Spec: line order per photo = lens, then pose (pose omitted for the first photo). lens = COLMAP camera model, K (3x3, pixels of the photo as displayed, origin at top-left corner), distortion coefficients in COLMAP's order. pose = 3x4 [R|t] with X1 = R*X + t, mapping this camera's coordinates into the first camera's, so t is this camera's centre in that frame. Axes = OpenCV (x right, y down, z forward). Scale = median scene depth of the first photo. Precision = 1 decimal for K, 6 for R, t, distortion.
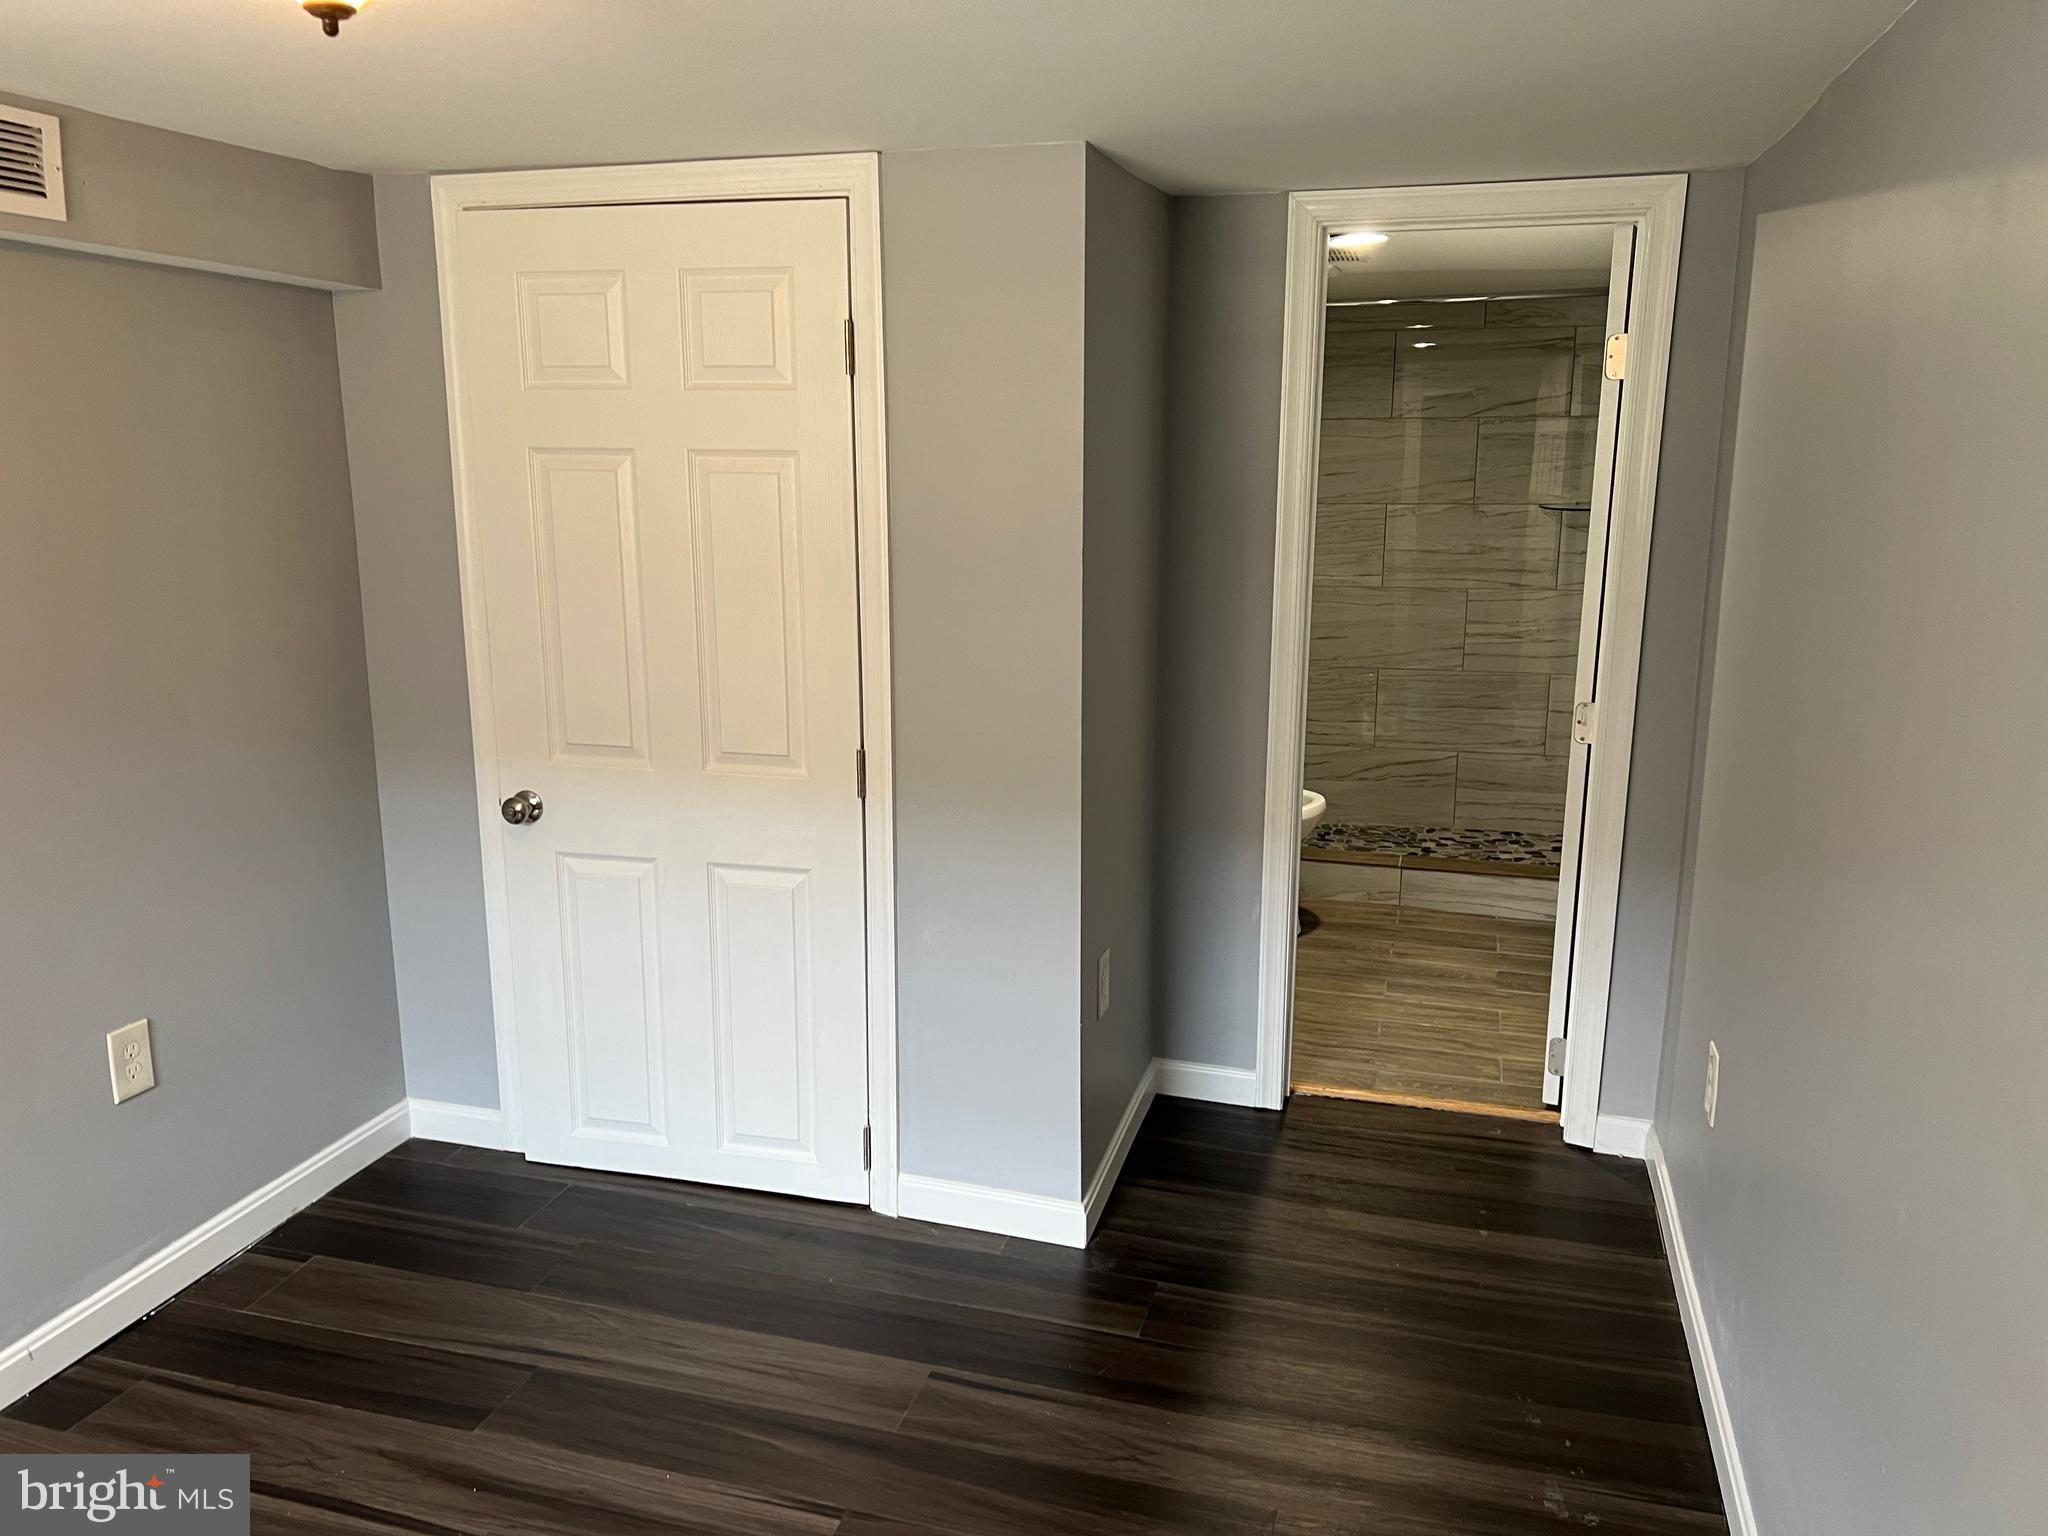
lens RADIAL K [[1530.7, 0, 1036.3], [0, 1530.7, 794.6], [0, 0, 1]] dist [0.056320, -0.072786]
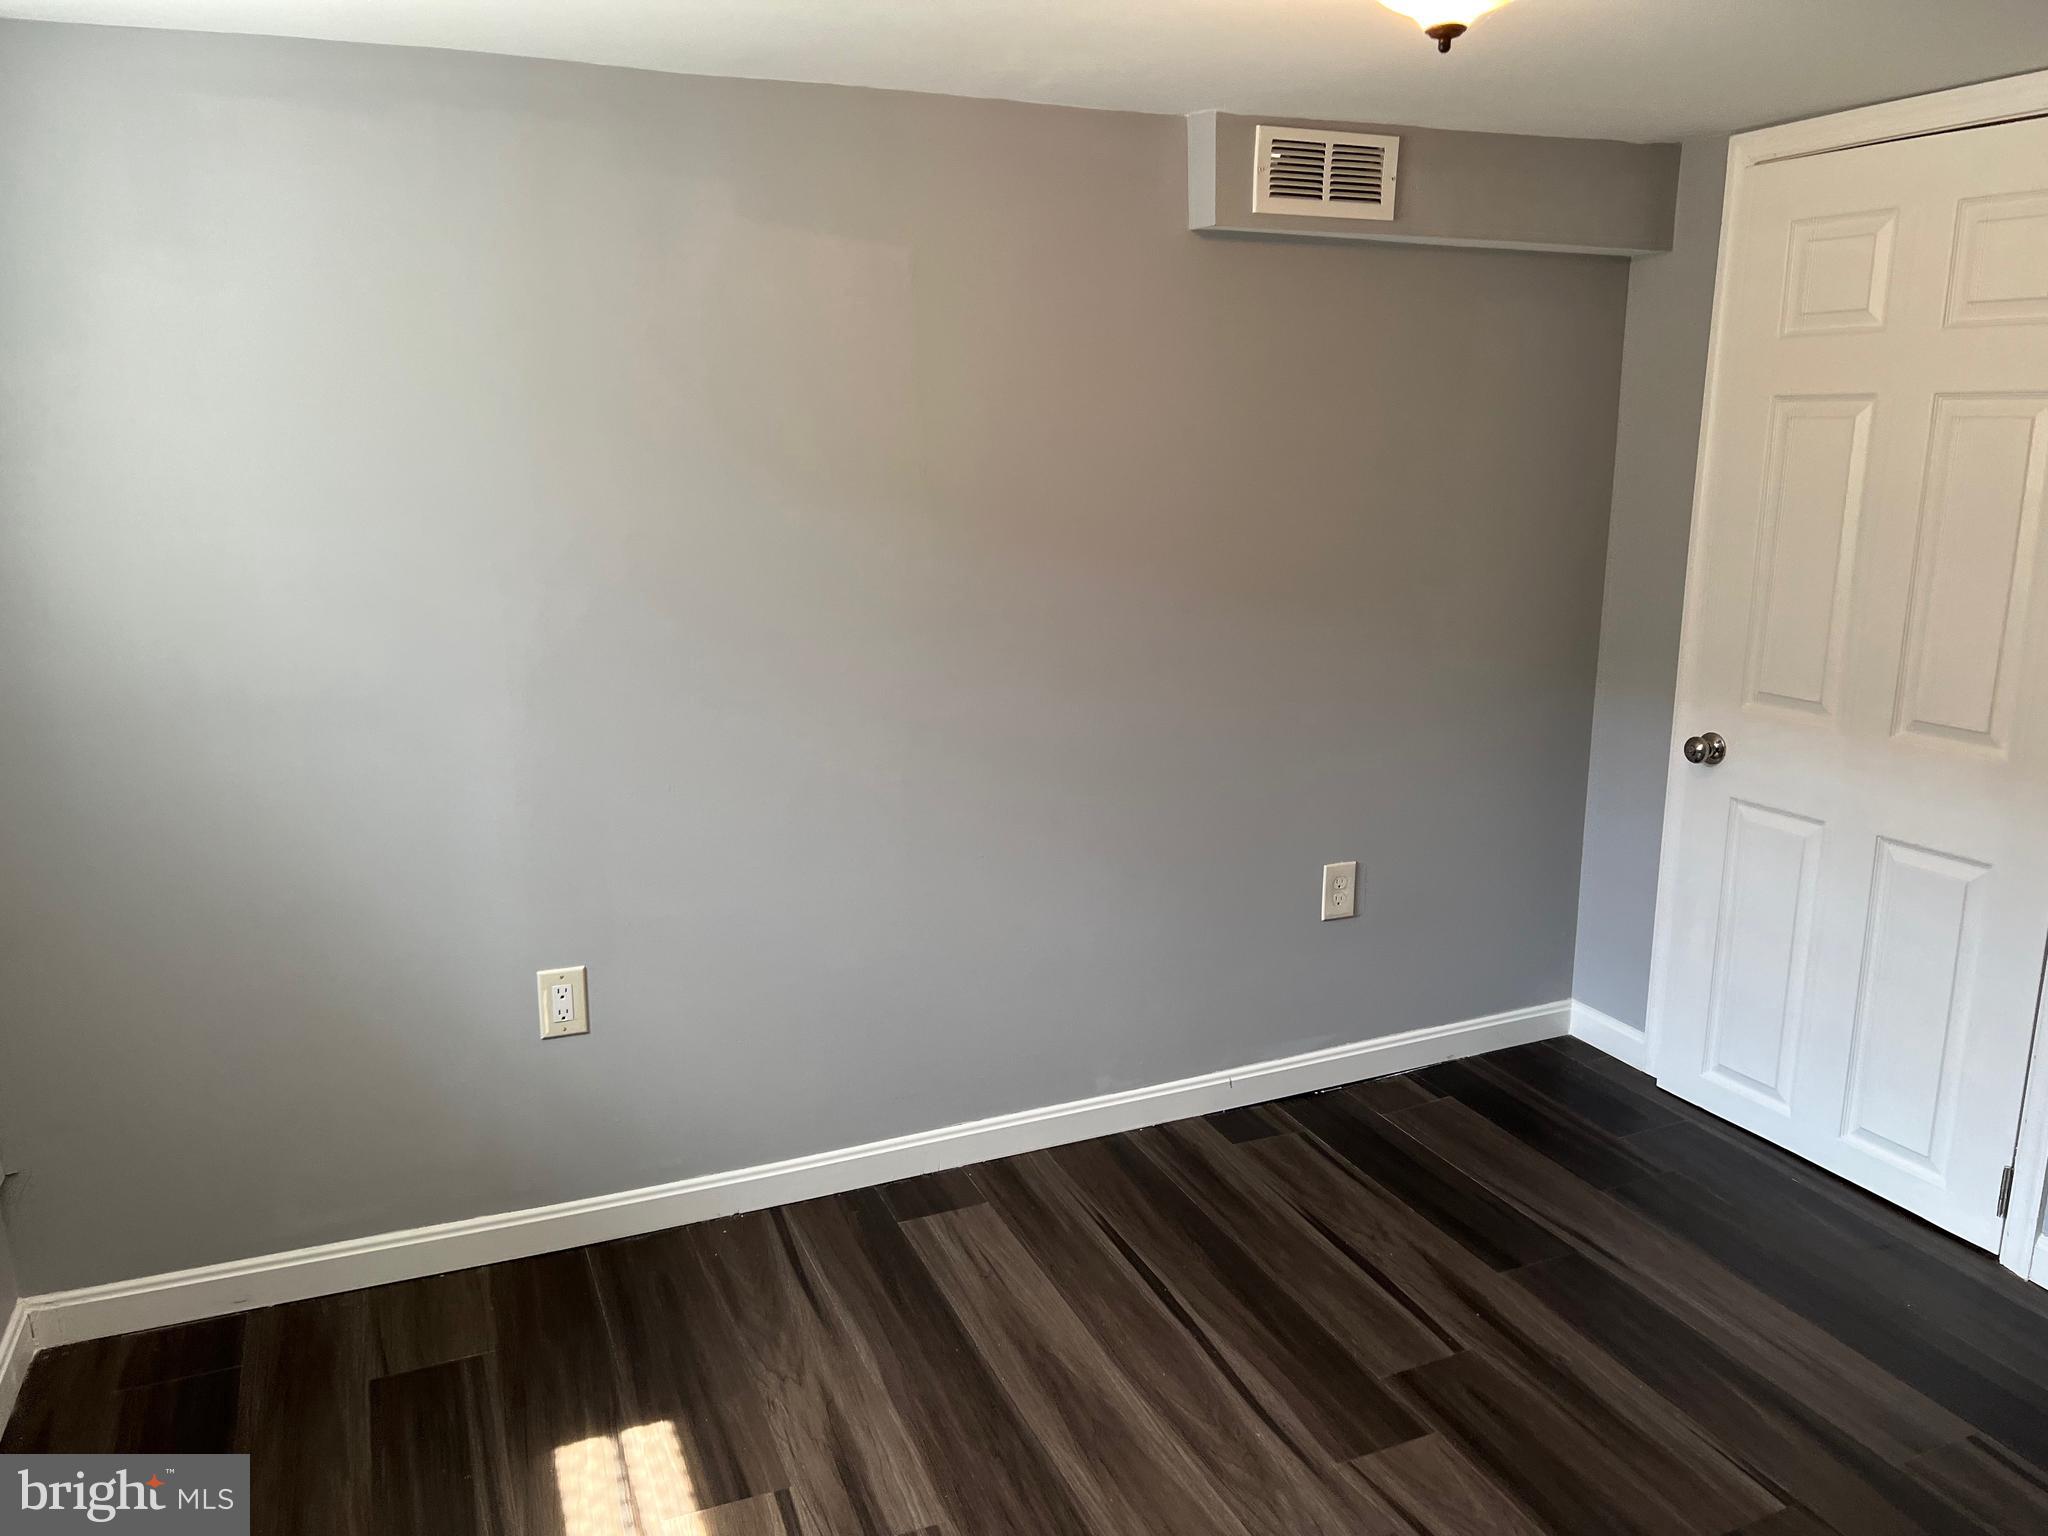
lens RADIAL K [[1530.7, 0, 1036.3], [0, 1530.7, 794.6], [0, 0, 1]] dist [0.056320, -0.072786]
pose [[0.628511, 0.176482, -0.757514, 0.185771], [-0.161769, 0.982281, 0.094627, 0.014450], [0.760792, 0.063068, 0.645924, -0.006215]]
